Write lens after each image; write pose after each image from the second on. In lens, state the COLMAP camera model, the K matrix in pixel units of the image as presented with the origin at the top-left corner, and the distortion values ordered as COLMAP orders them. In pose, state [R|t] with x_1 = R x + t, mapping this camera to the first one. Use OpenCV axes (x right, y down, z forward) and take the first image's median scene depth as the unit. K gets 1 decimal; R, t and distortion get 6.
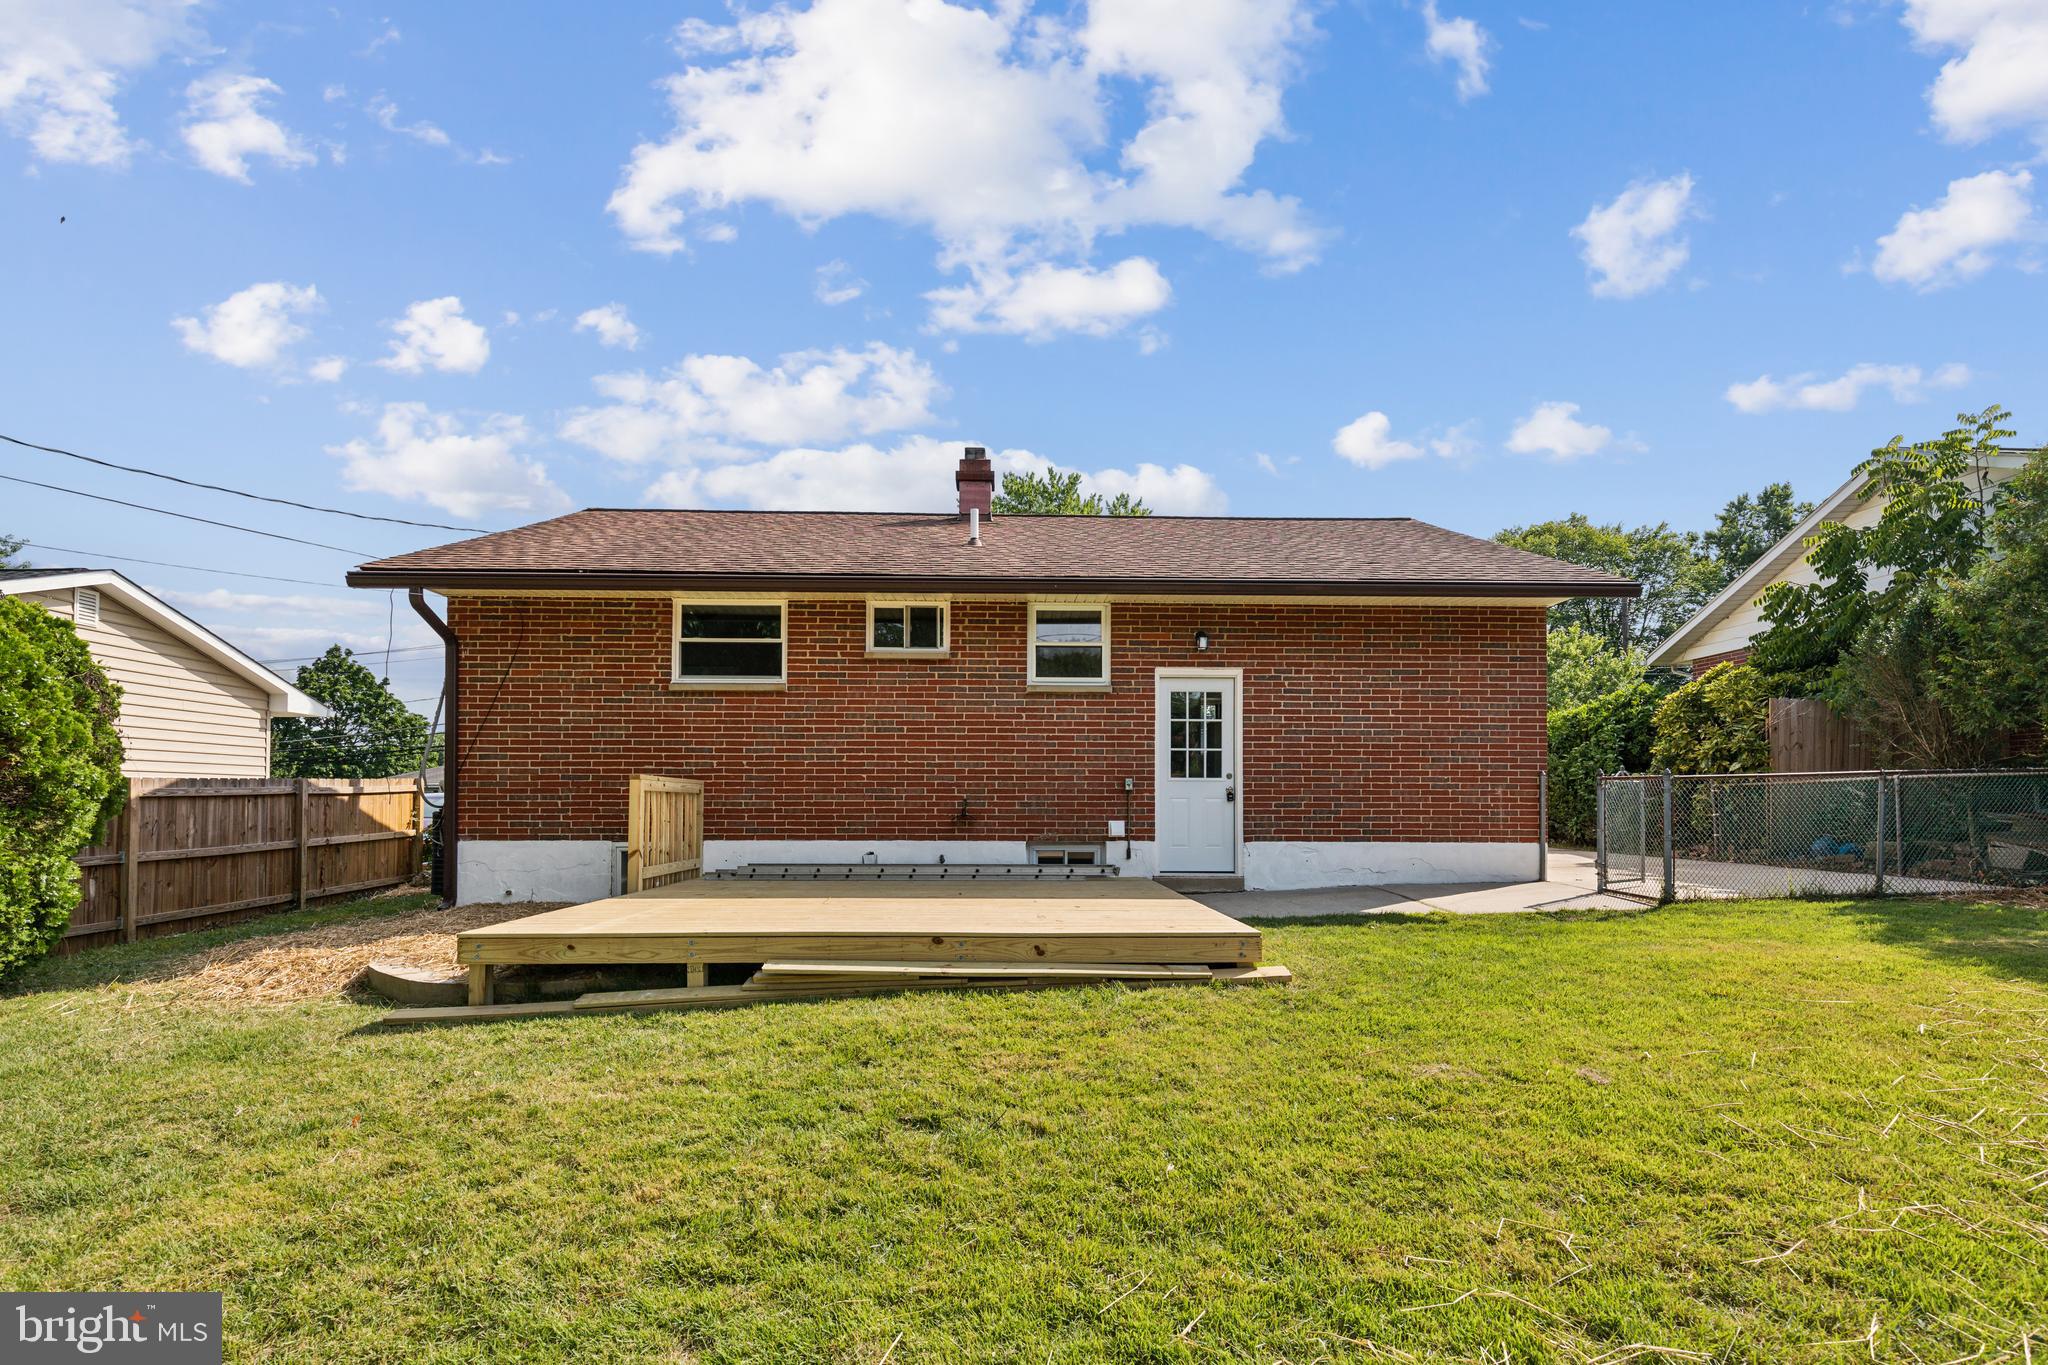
lens RADIAL K [[974.8, 0, 1025.4], [0, 974.8, 789.1], [0, 0, 1]] dist [-0.001862, -0.000503]
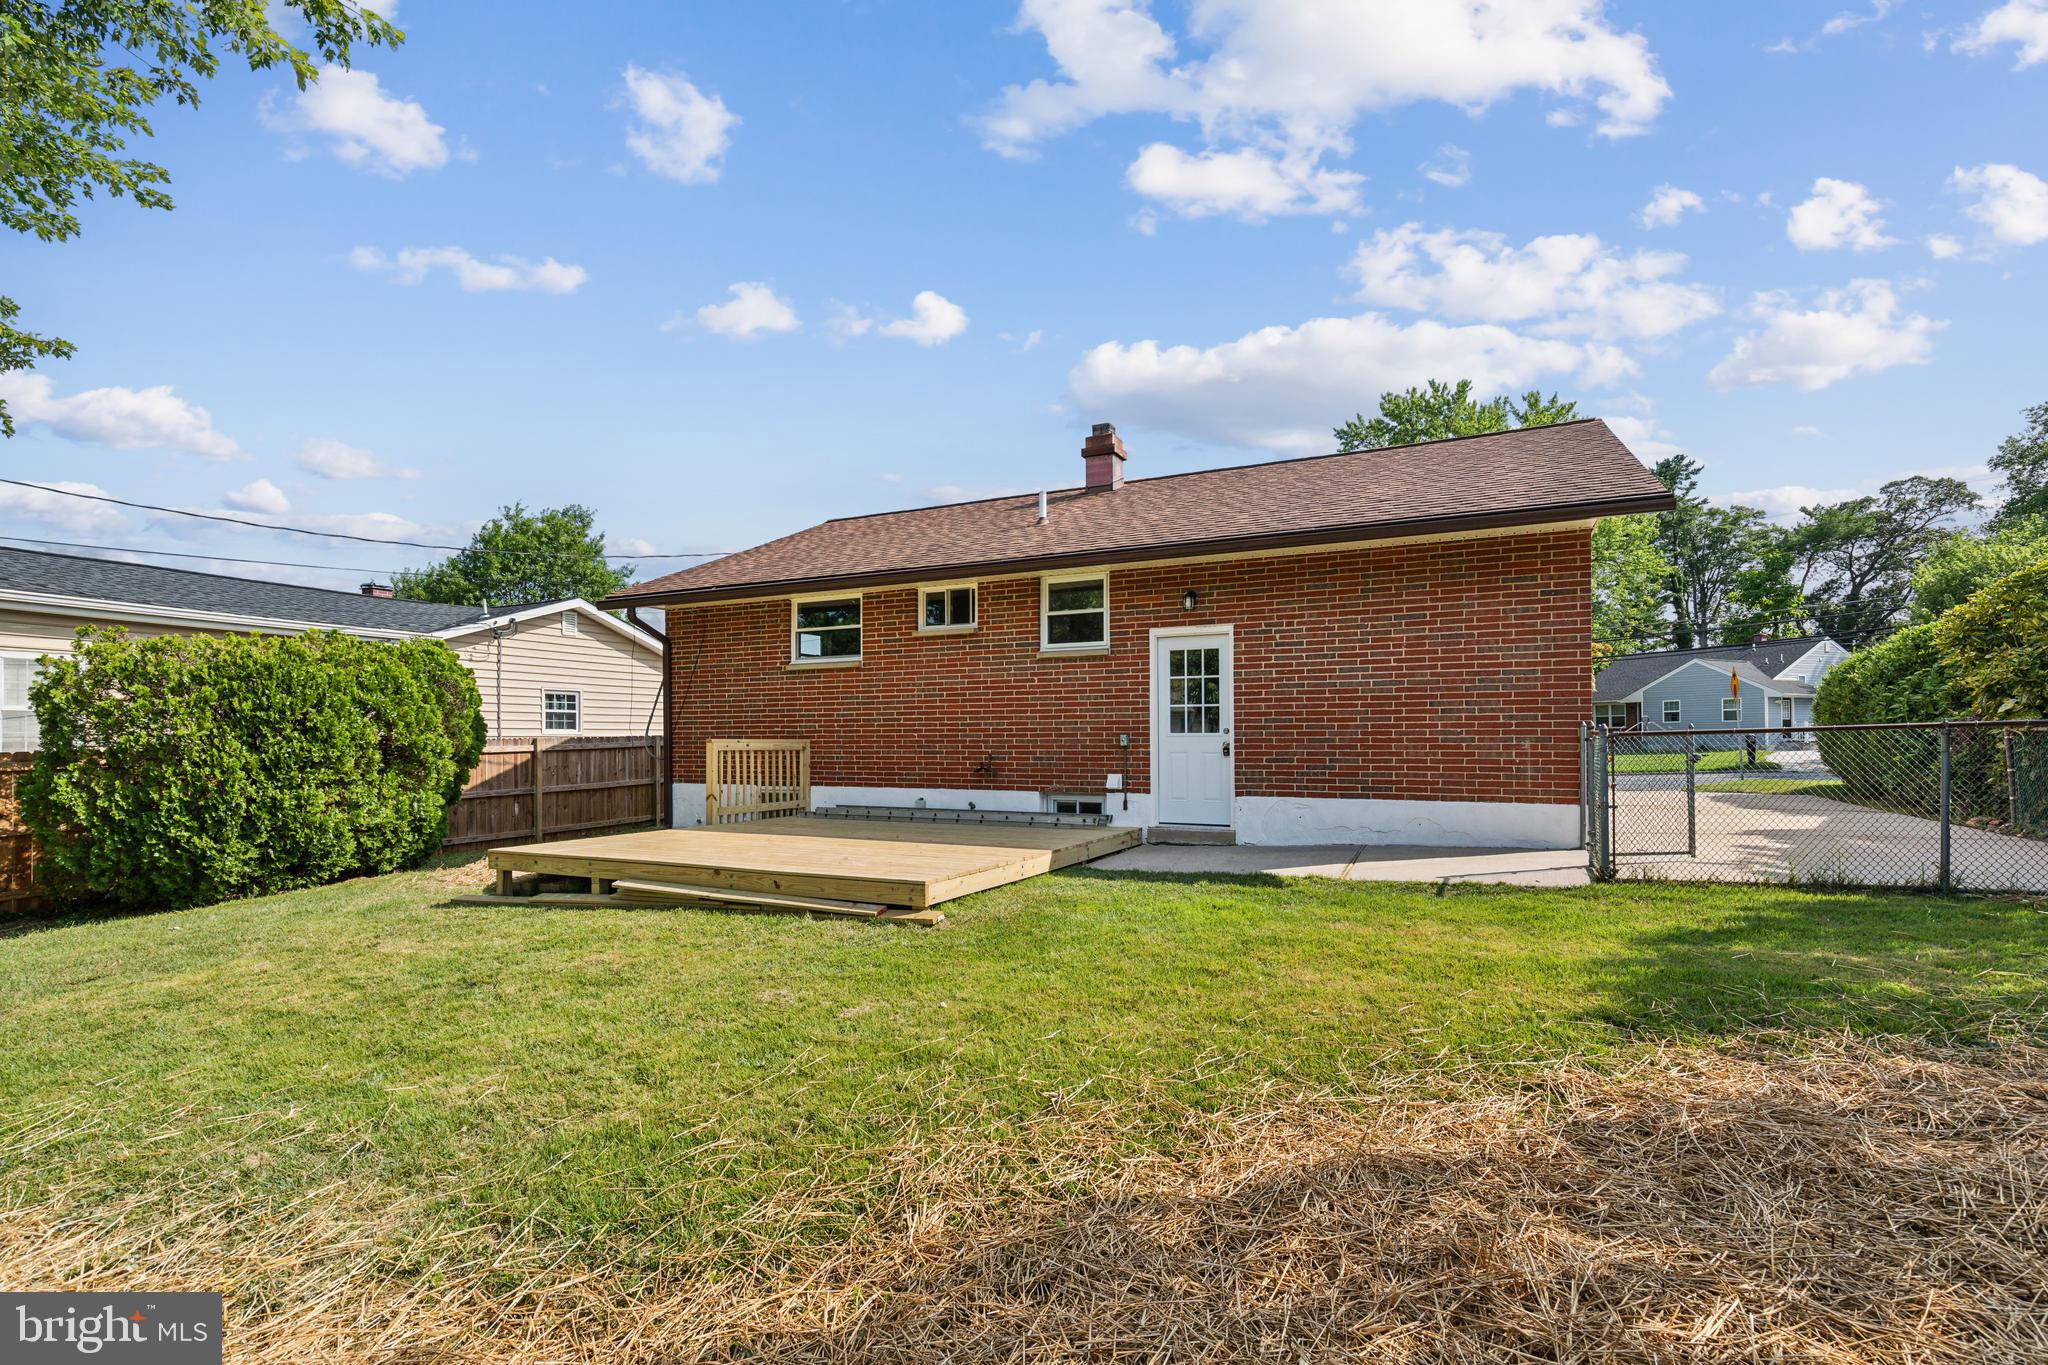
lens RADIAL K [[944.2, 0, 1005.3], [0, 944.2, 739.3], [0, 0, 1]] dist [0.000740, -0.000056]
pose [[0.878991, -0.006077, -0.476800, 0.481175], [0.014321, 0.999804, 0.013659, -0.021587], [0.476624, -0.018835, 0.878905, 0.027622]]
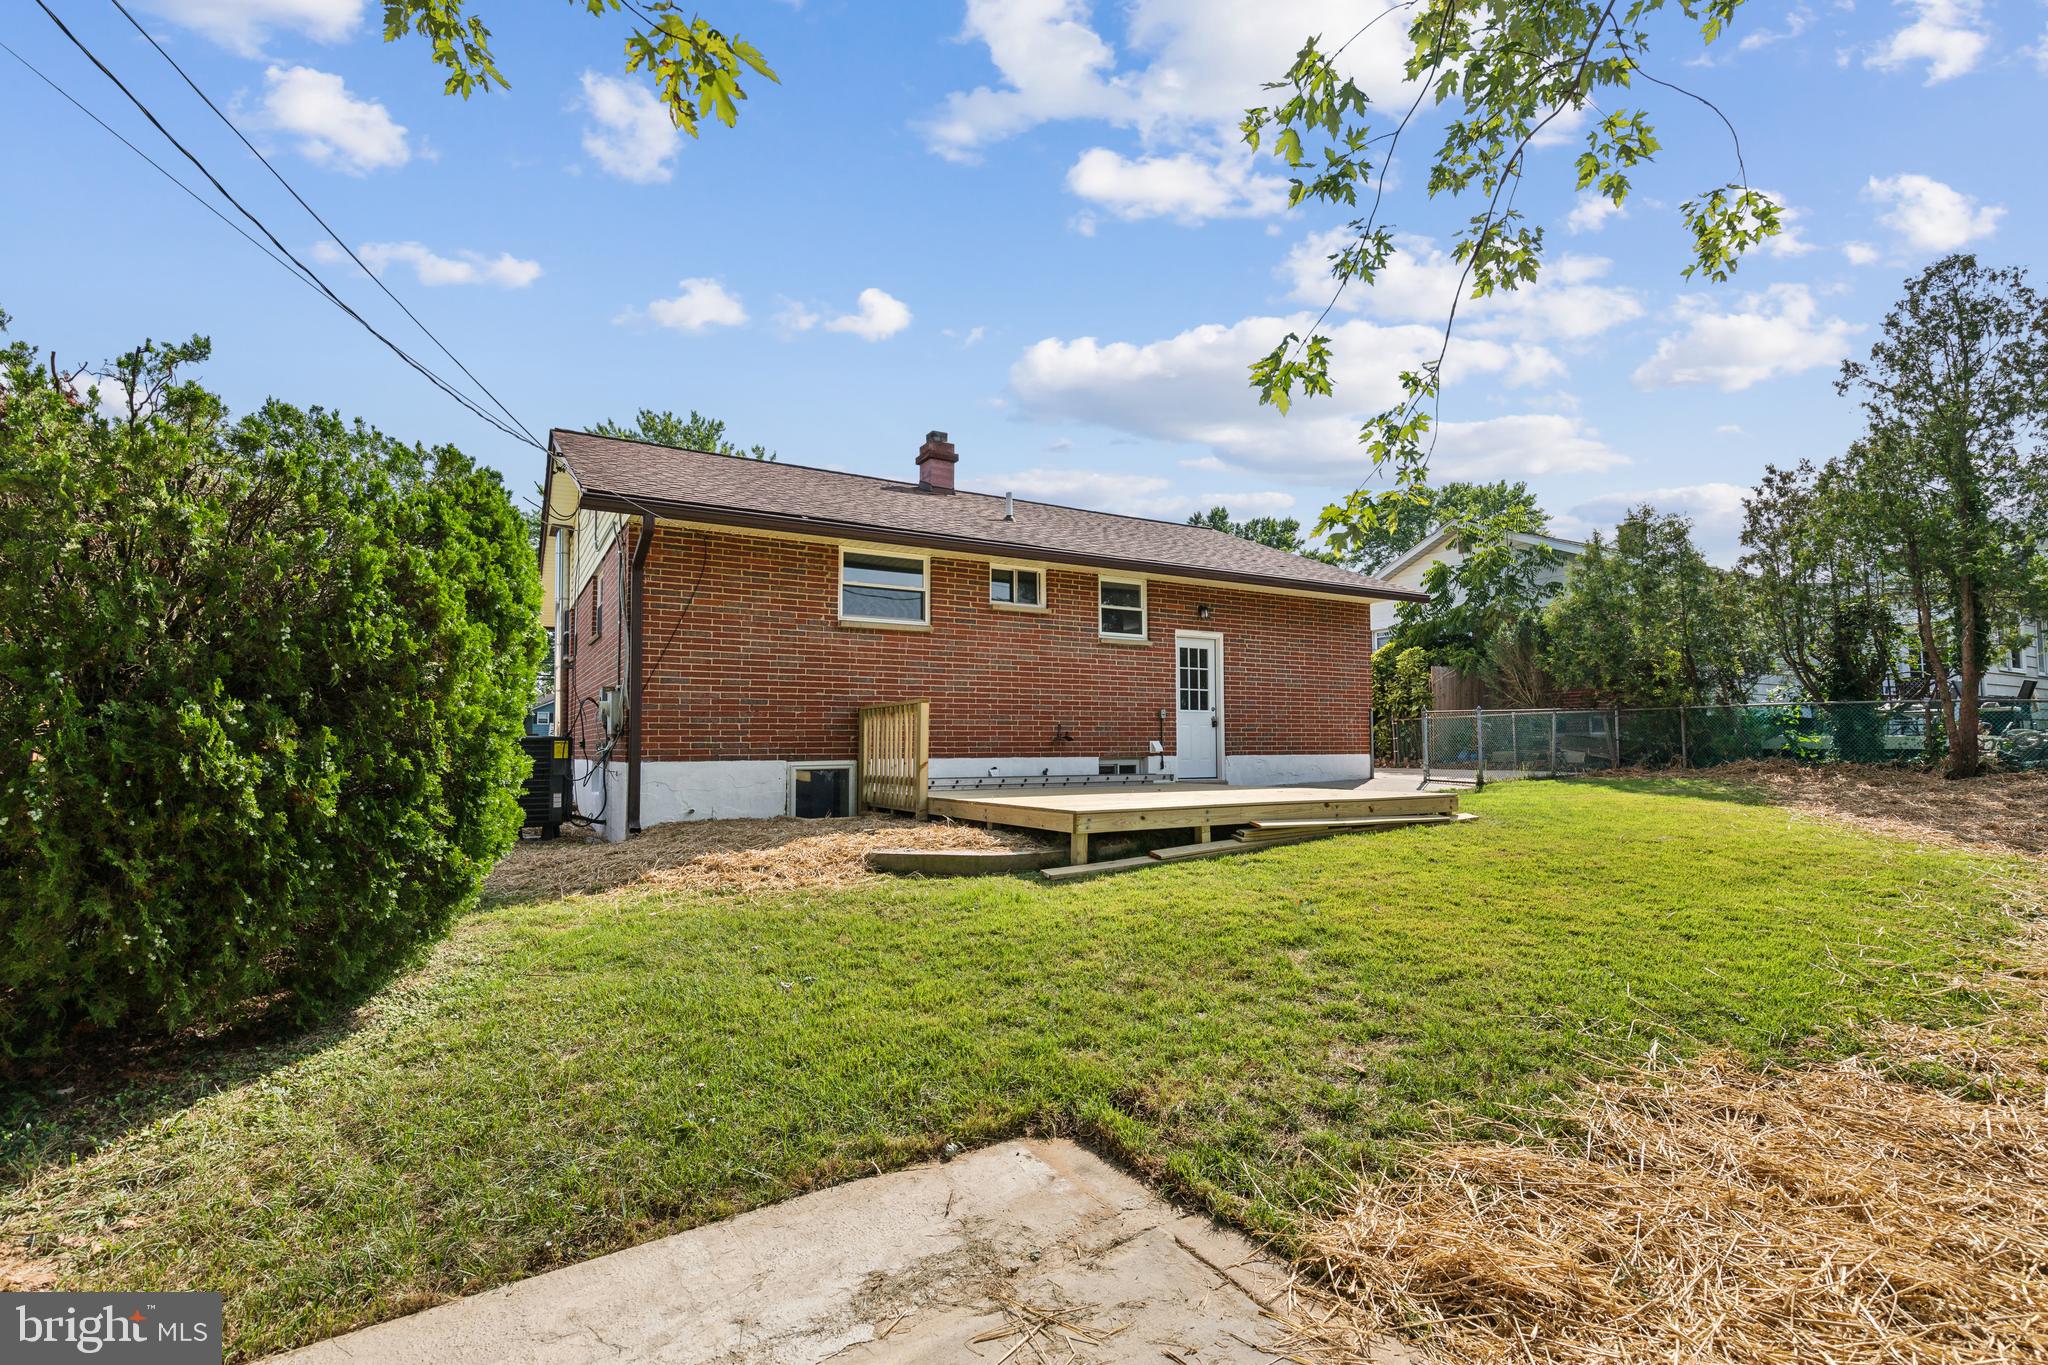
lens RADIAL K [[938.2, 0, 1023.8], [0, 938.2, 707.4], [0, 0, 1]] dist [0.000415, -0.000259]
pose [[0.878202, 0.014023, 0.478085, -0.682159], [-0.000598, 0.999602, -0.028221, 0.022648], [-0.478290, 0.024498, 0.877860, -0.054127]]
